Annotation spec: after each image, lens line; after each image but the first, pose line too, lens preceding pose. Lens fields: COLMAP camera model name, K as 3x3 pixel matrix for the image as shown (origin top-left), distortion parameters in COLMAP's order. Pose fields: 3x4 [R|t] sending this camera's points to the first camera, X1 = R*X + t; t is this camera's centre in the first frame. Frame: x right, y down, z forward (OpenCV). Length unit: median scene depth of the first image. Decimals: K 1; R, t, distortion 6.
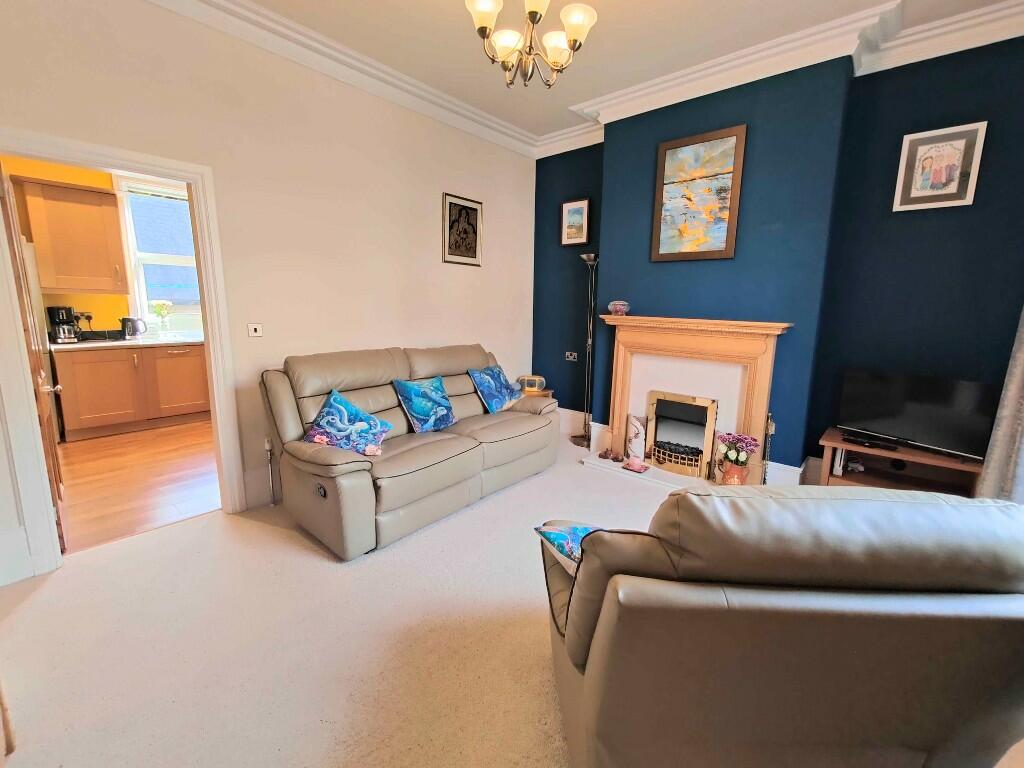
lens RADIAL K [[453.8, 0, 512.0], [0, 453.8, 384.0], [0, 0, 1]] dist [0.002770, -0.000735]
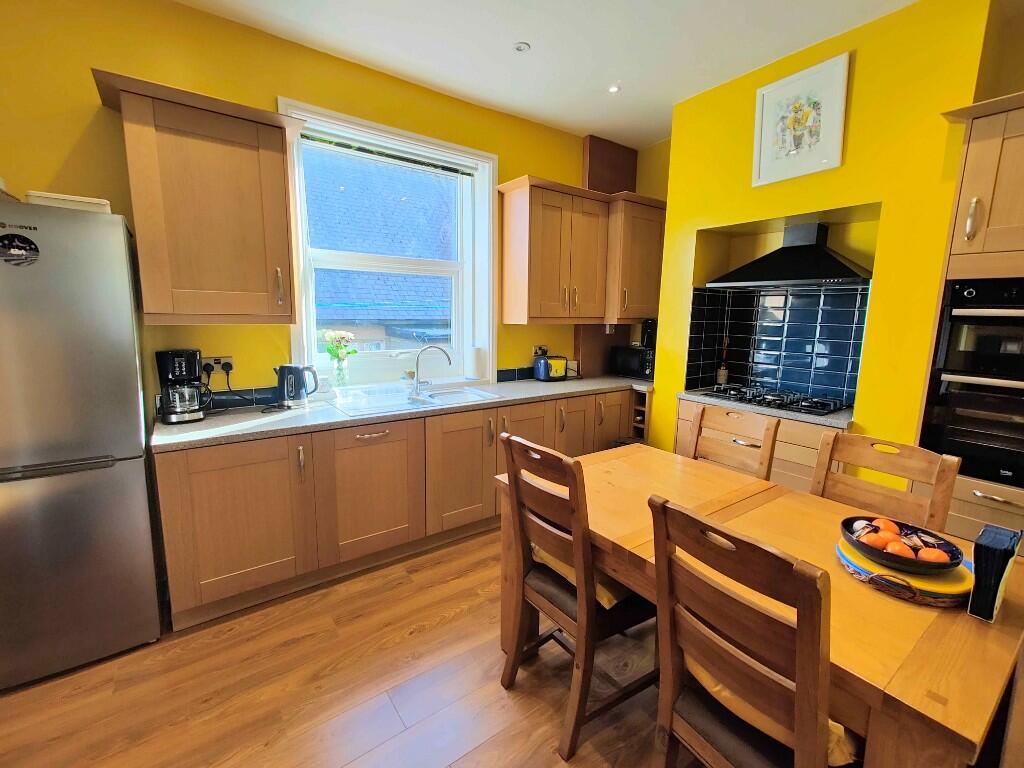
lens RADIAL K [[445.8, 0, 512.0], [0, 445.8, 384.0], [0, 0, 1]] dist [-0.018520, -0.000213]
pose [[0.979090, 0.032816, -0.200764, -0.501459], [-0.037061, 0.999161, -0.017422, -0.130338], [0.200024, 0.024498, 0.979485, 0.562476]]
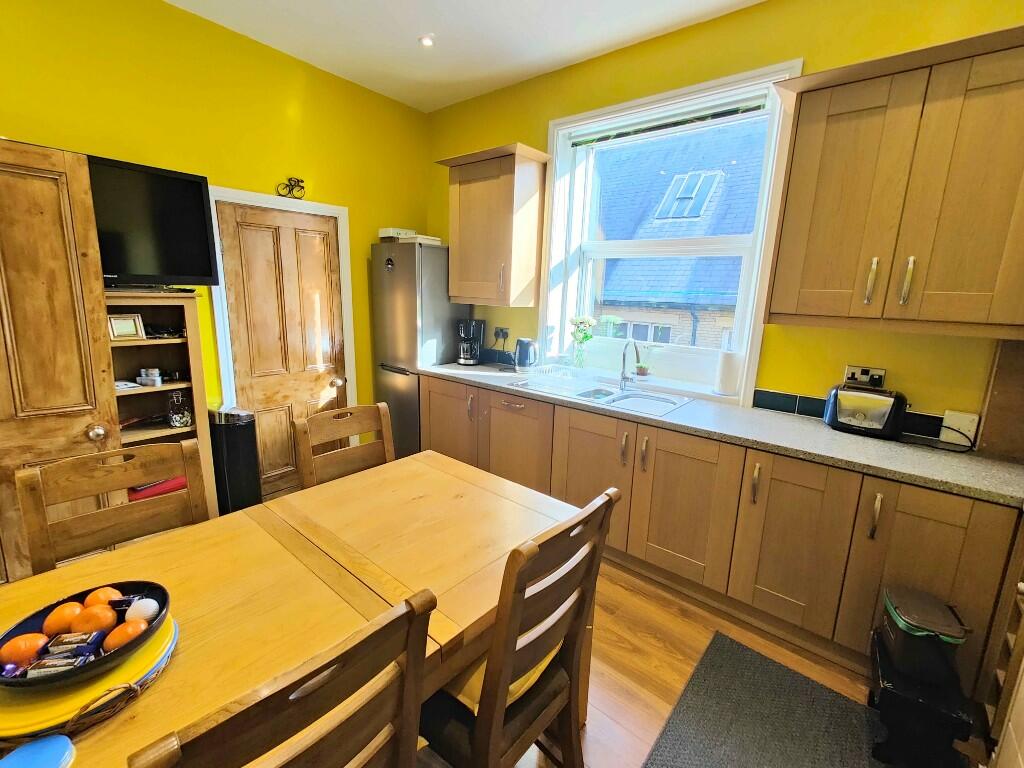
lens RADIAL K [[453.8, 0, 512.0], [0, 453.8, 384.0], [0, 0, 1]] dist [0.002770, -0.000735]
pose [[0.027974, 0.191749, -0.981045, -0.165837], [-0.204950, 0.961680, 0.182120, -0.211174], [0.978373, 0.195970, 0.066201, 0.990677]]
